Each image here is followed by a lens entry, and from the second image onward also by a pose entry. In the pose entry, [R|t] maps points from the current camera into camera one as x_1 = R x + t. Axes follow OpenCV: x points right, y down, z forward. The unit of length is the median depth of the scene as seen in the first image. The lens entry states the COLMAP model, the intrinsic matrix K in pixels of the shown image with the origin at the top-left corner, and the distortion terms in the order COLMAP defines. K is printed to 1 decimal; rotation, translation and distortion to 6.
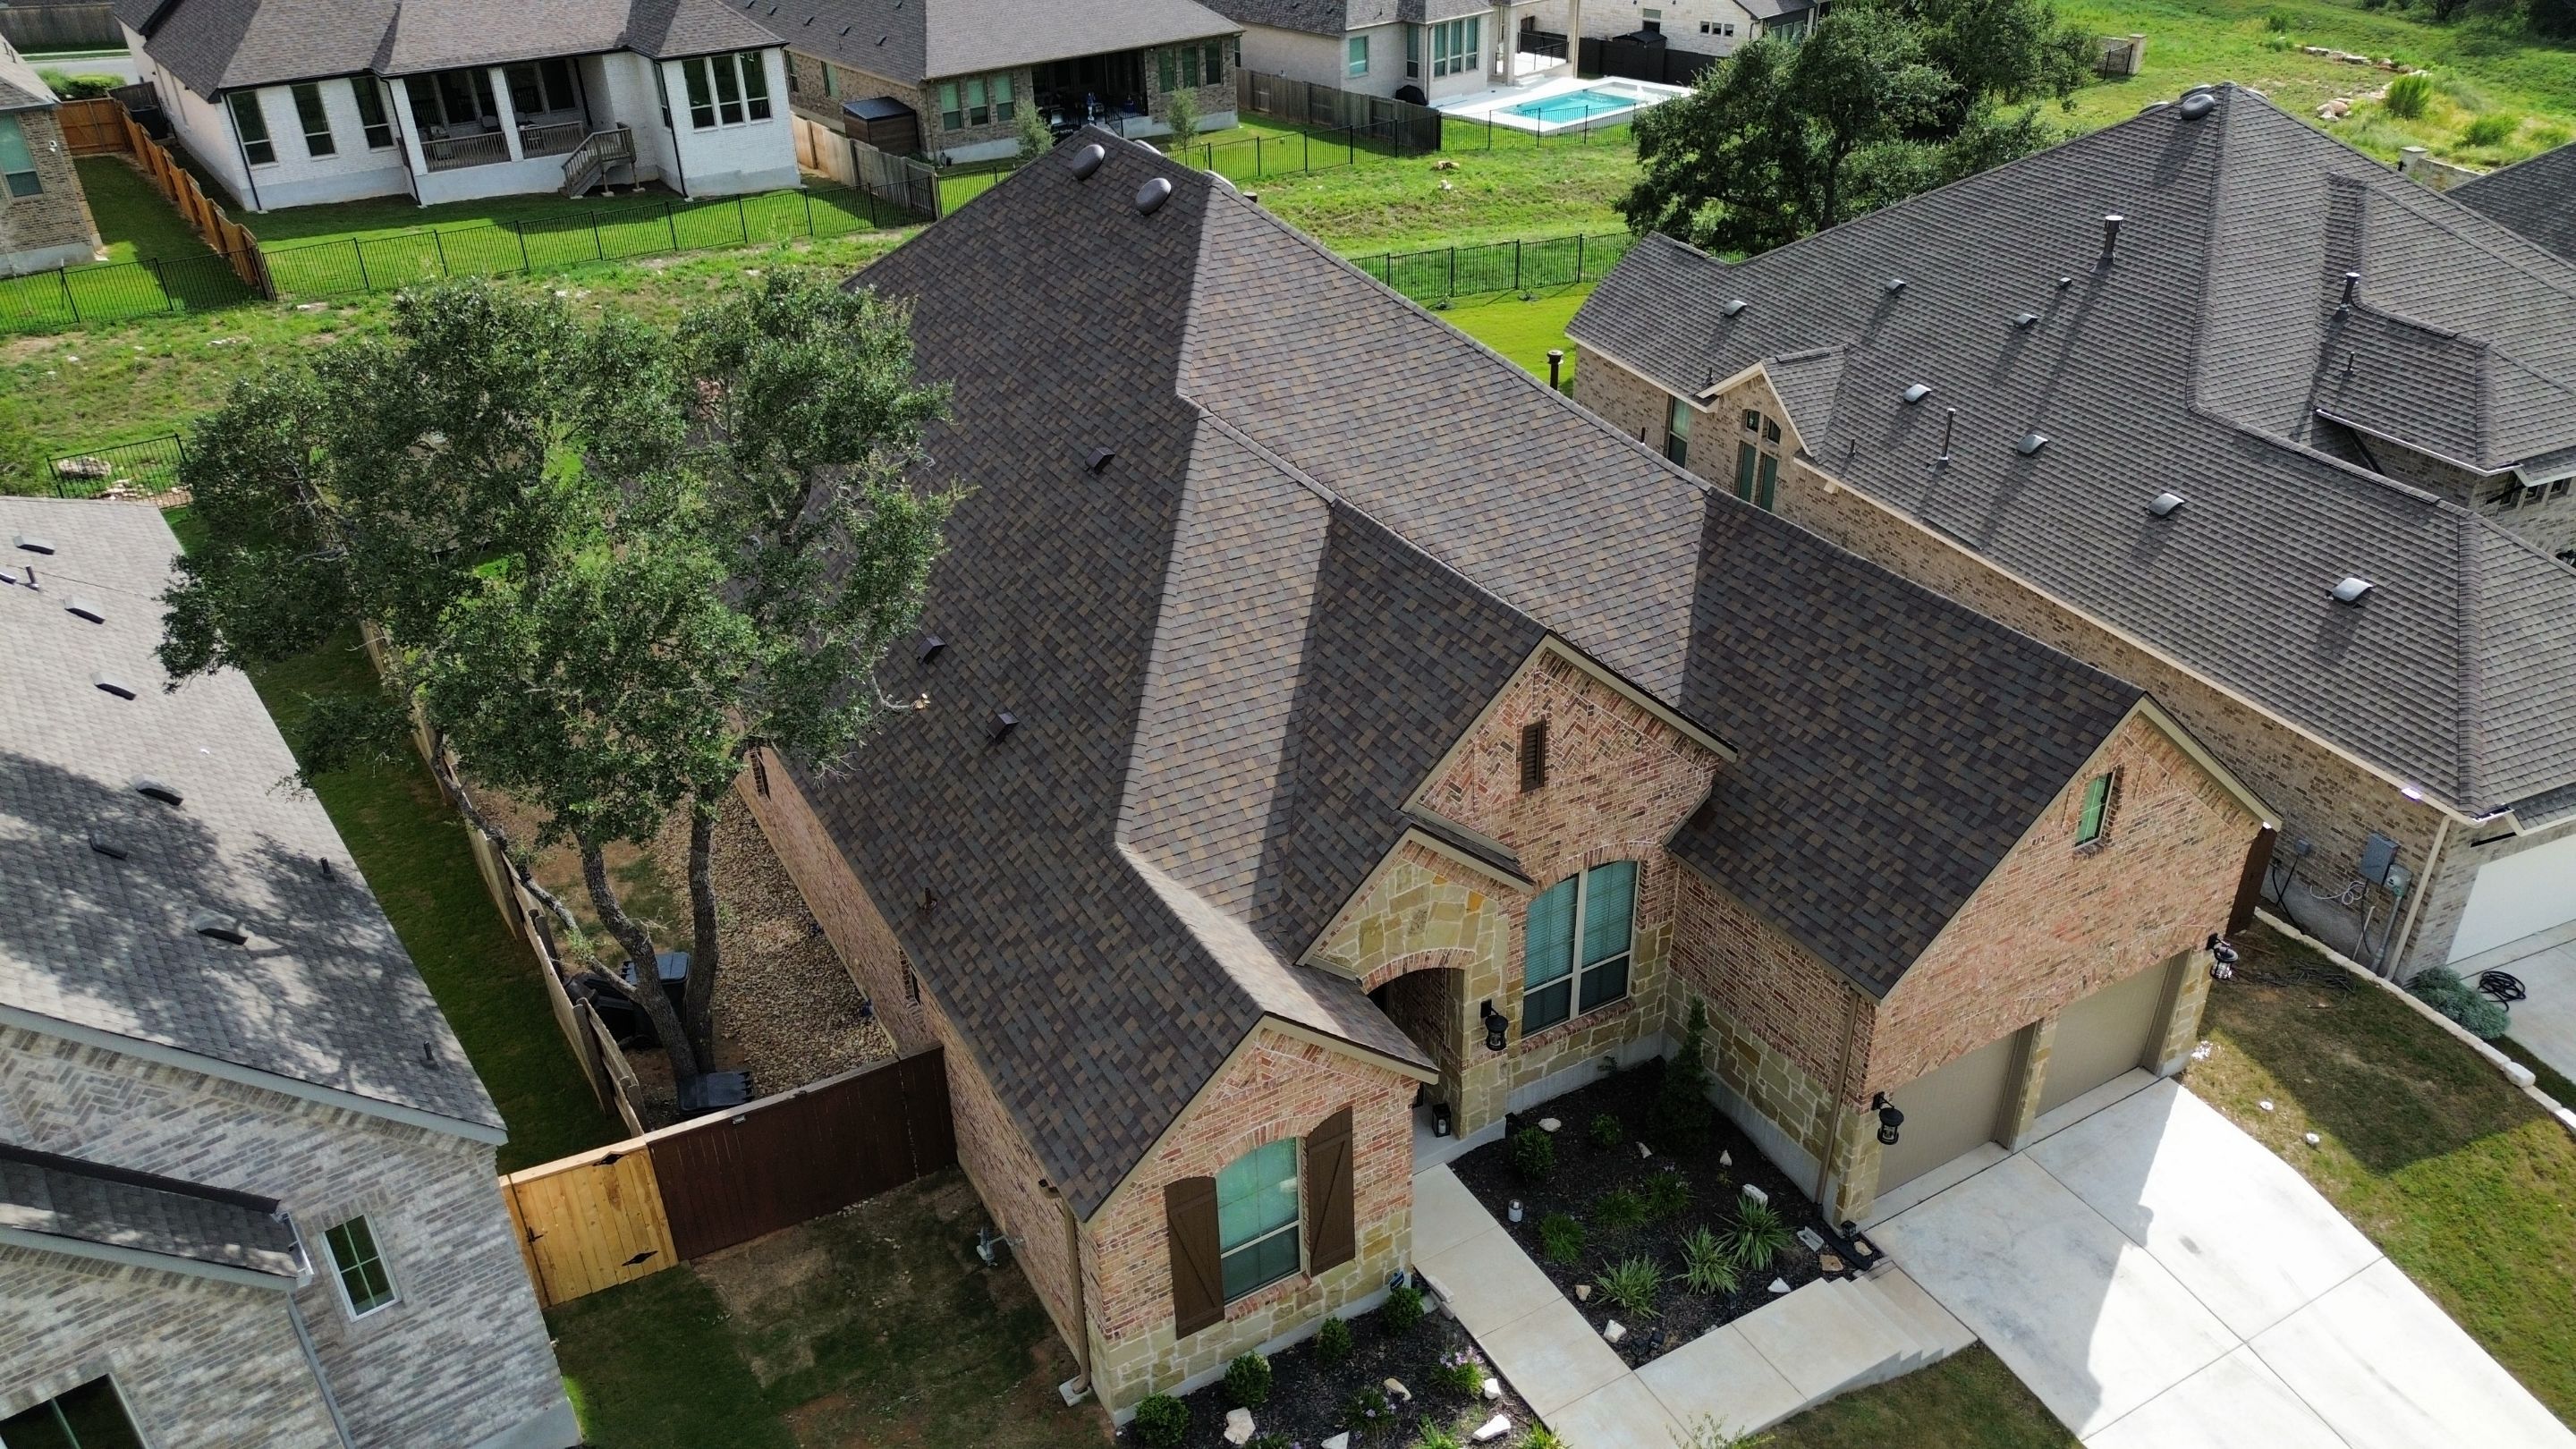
lens RADIAL K [[1825.4, 0, 1293.9], [0, 1825.4, 716.8], [0, 0, 1]] dist [0.062725, -0.053995]
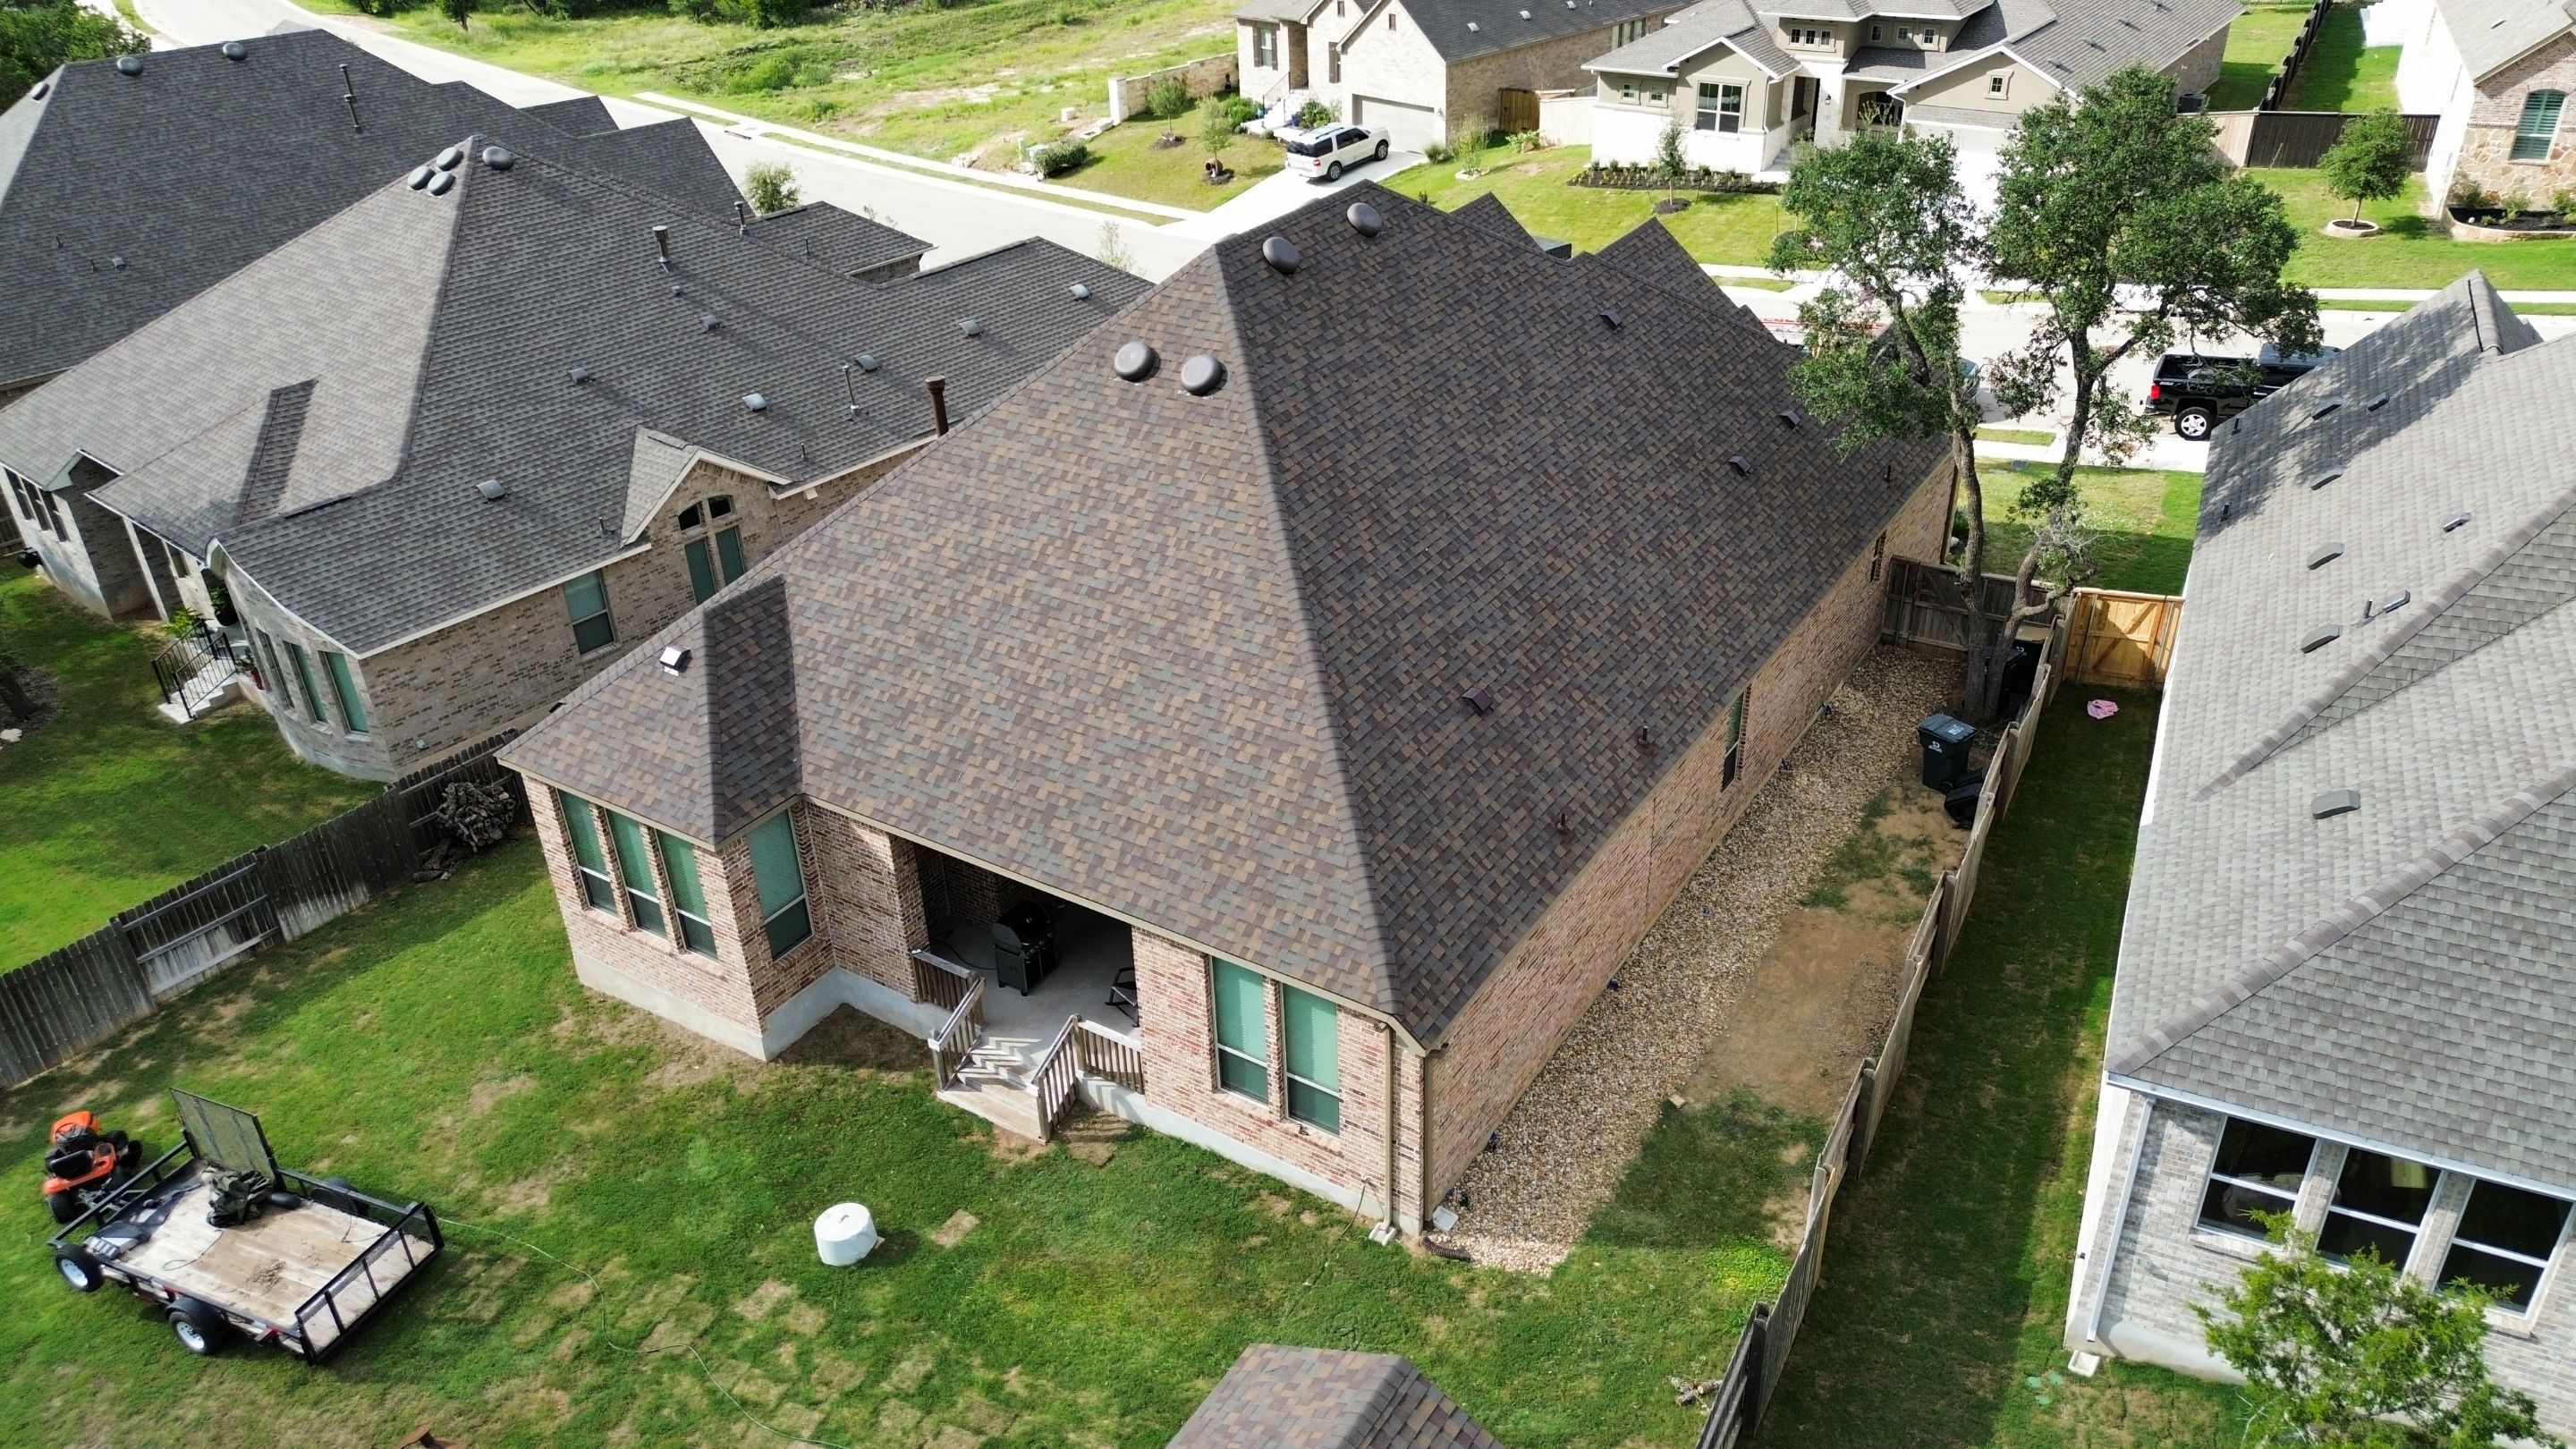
lens RADIAL K [[1825.4, 0, 1294.3], [0, 1825.4, 710.8], [0, 0, 1]] dist [0.062725, -0.053995]
pose [[-0.454378, -0.410960, 0.790349, -1.241322], [0.475216, 0.638611, 0.605266, -0.928071], [-0.753465, 0.650606, -0.094876, 1.581737]]
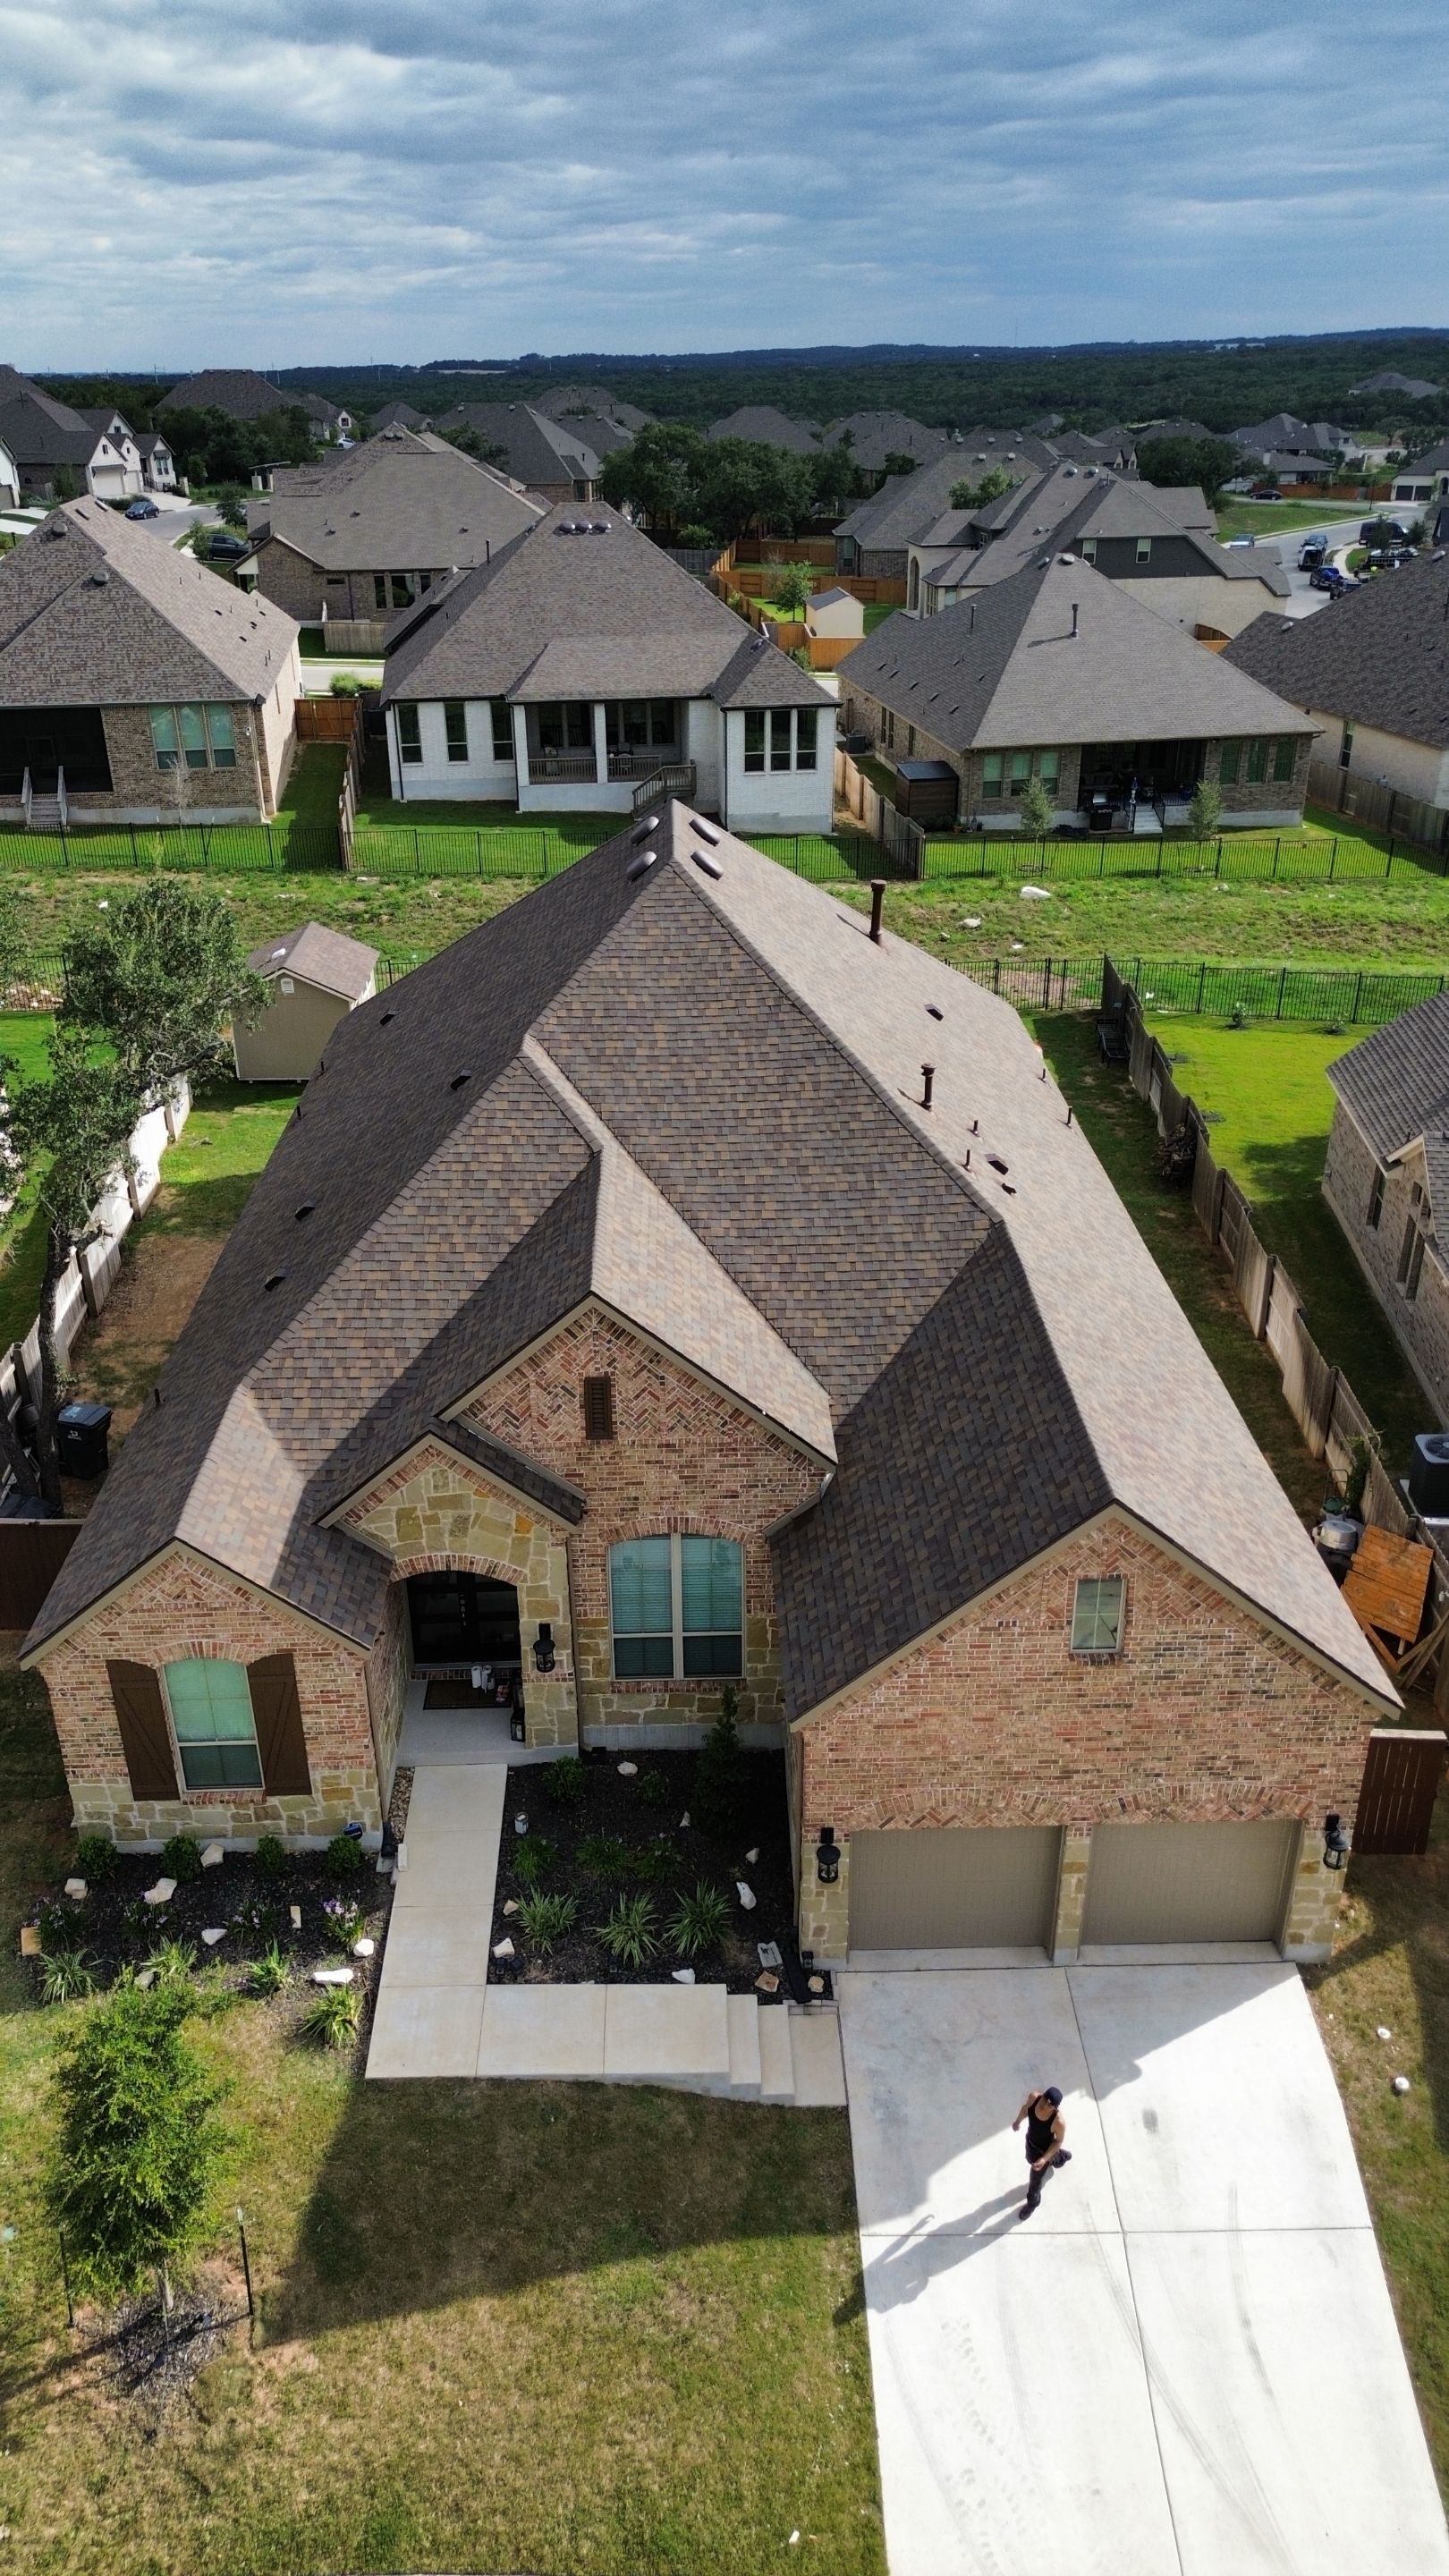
lens RADIAL K [[1825.4, 0, 715.6], [0, 1825.4, 1268.3], [0, 0, 1]] dist [0.062725, -0.053995]
pose [[0.878987, 0.222564, -0.421720, 0.581113], [-0.244498, 0.969647, 0.002130, -0.071974], [0.409394, 0.101237, 0.906724, 0.040629]]
